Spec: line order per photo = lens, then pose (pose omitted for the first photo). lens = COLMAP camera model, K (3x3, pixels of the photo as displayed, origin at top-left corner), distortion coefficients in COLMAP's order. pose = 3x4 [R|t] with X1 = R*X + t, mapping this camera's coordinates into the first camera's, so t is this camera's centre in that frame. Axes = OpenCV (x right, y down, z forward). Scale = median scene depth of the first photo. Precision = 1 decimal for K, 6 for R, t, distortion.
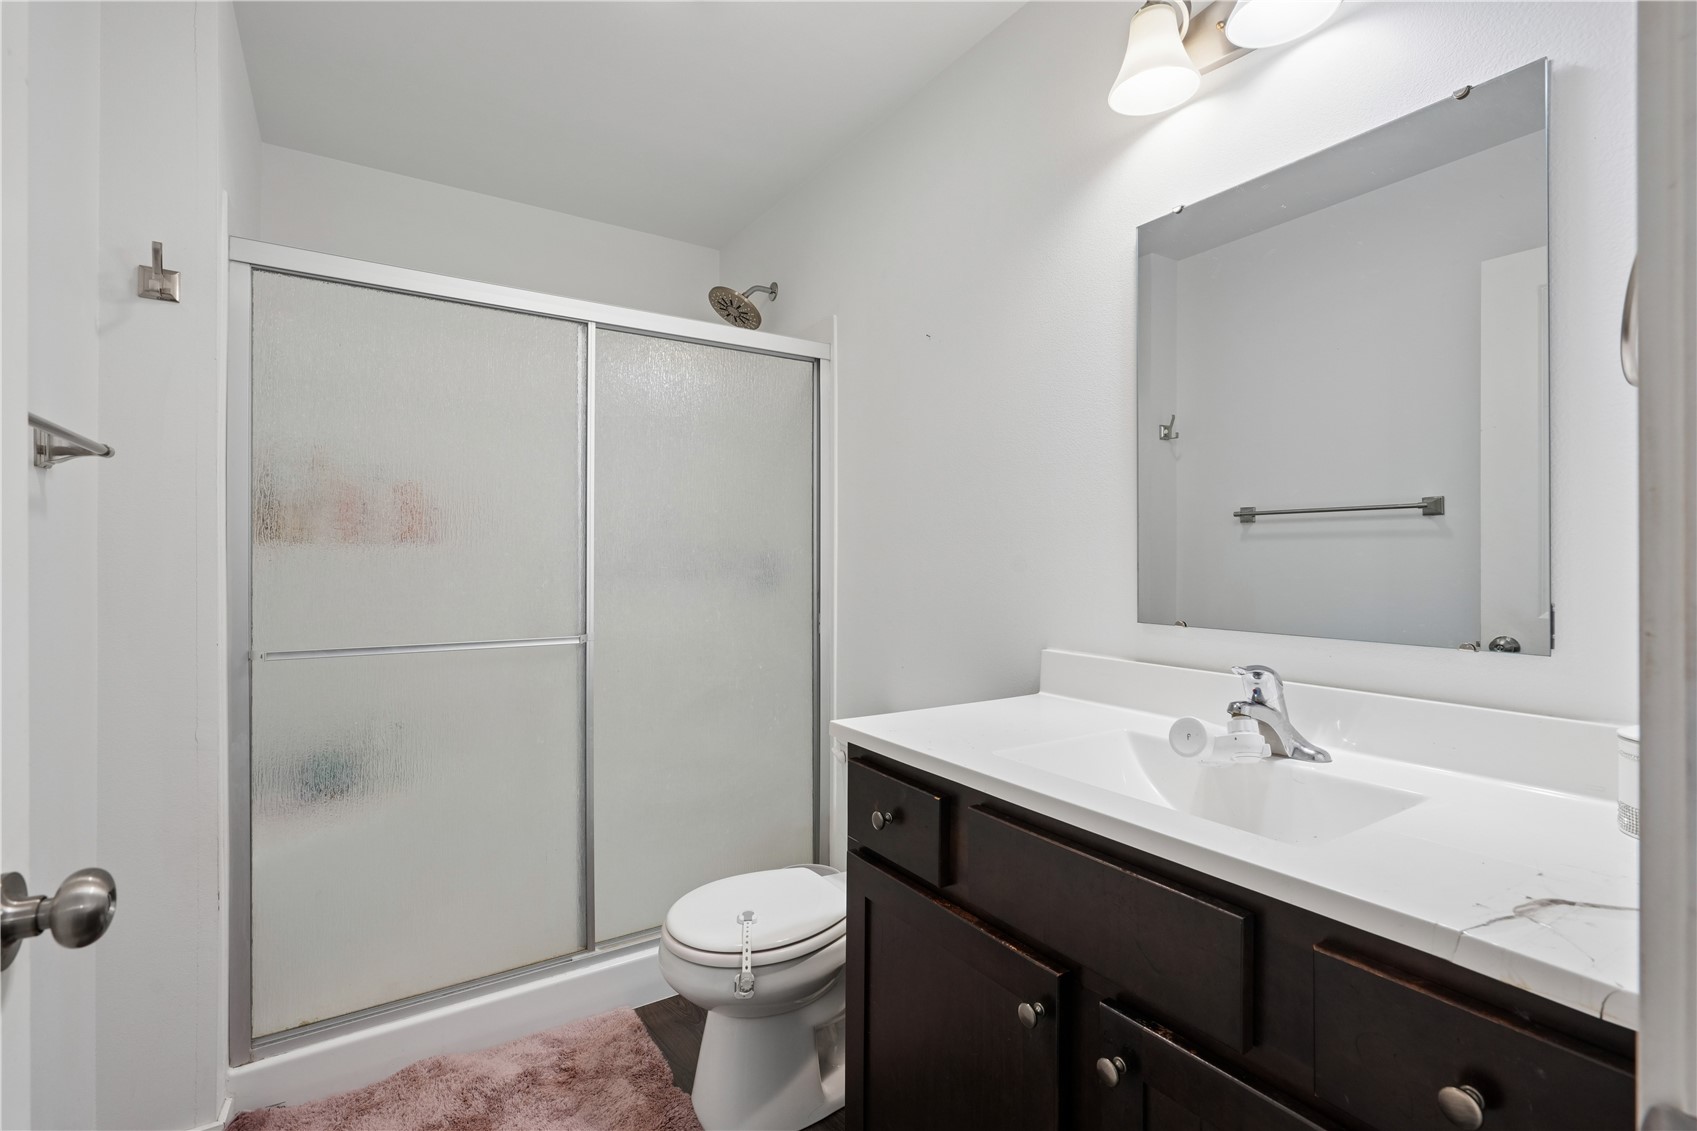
lens RADIAL K [[766.7, 0, 851.1], [0, 766.7, 563.7], [0, 0, 1]] dist [-0.005714, 0.001225]
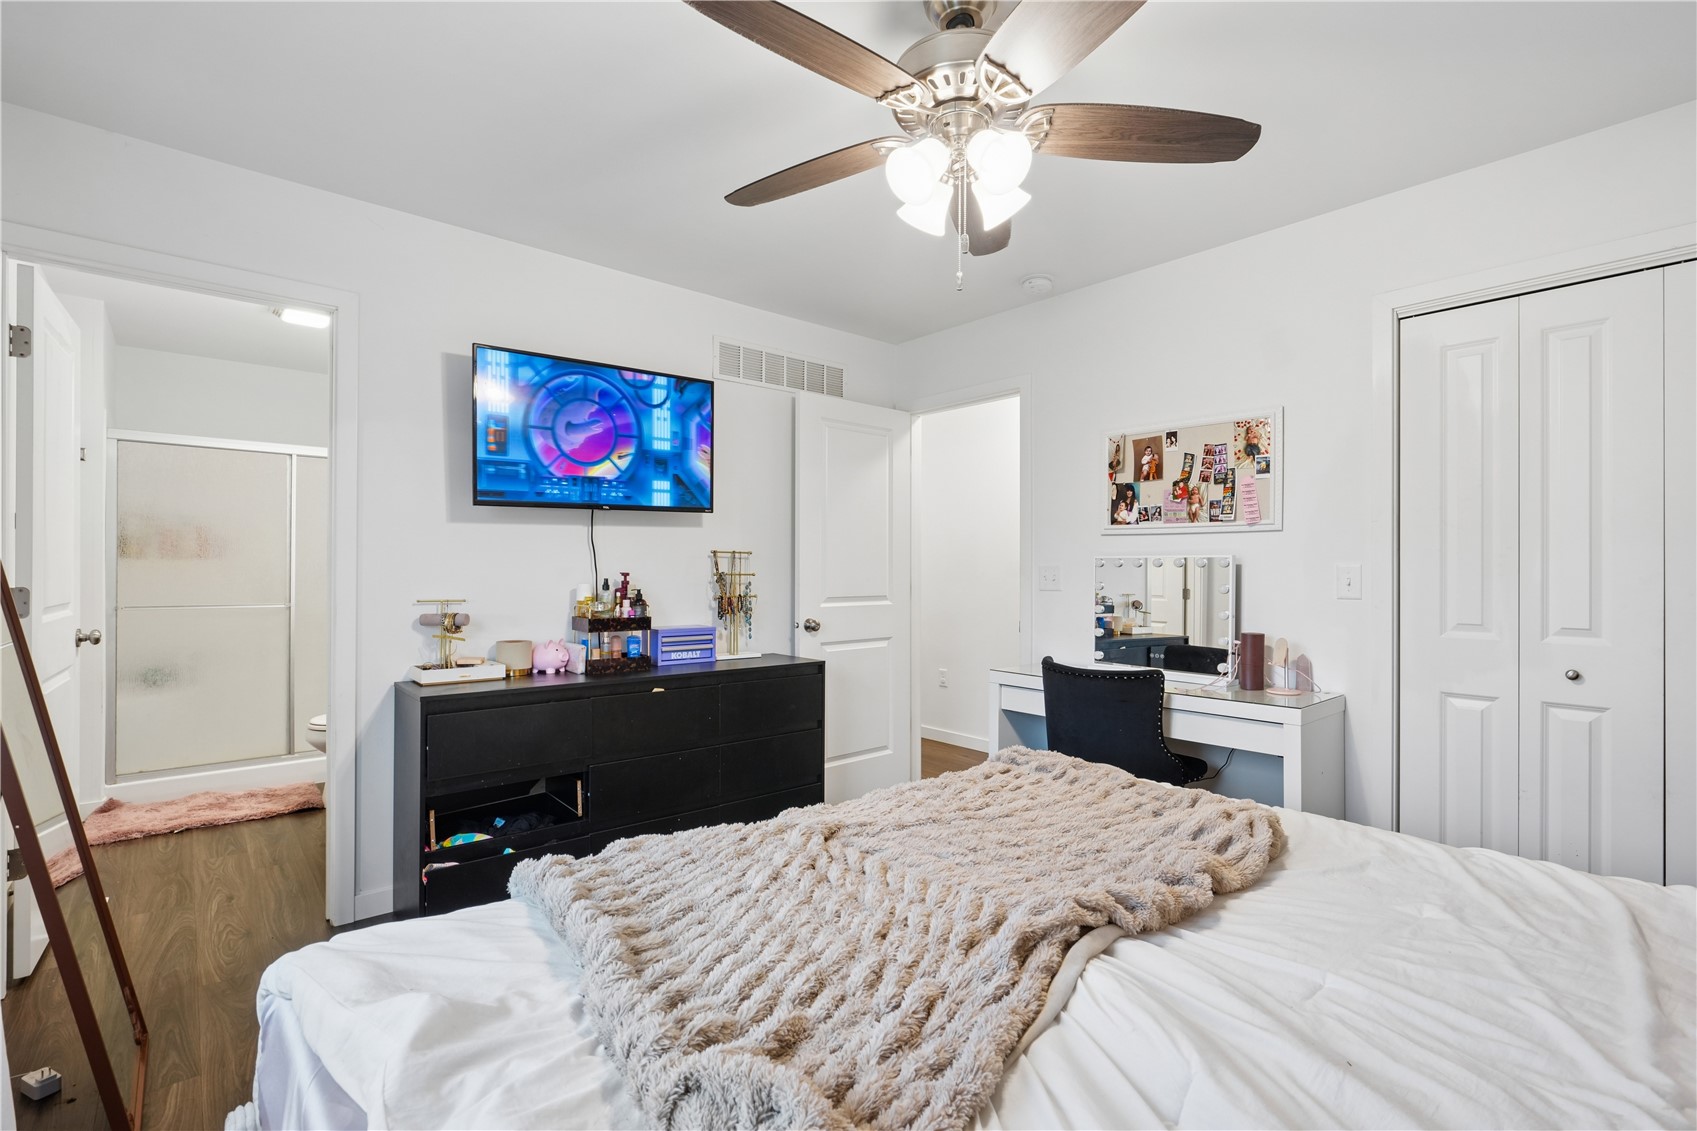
lens RADIAL K [[766.7, 0, 851.1], [0, 766.7, 563.7], [0, 0, 1]] dist [-0.005714, 0.001225]
pose [[0.991658, 0.003289, 0.128852, 0.476148], [-0.002884, 0.999990, -0.003325, -0.006726], [-0.128862, 0.002926, 0.991658, -0.669864]]
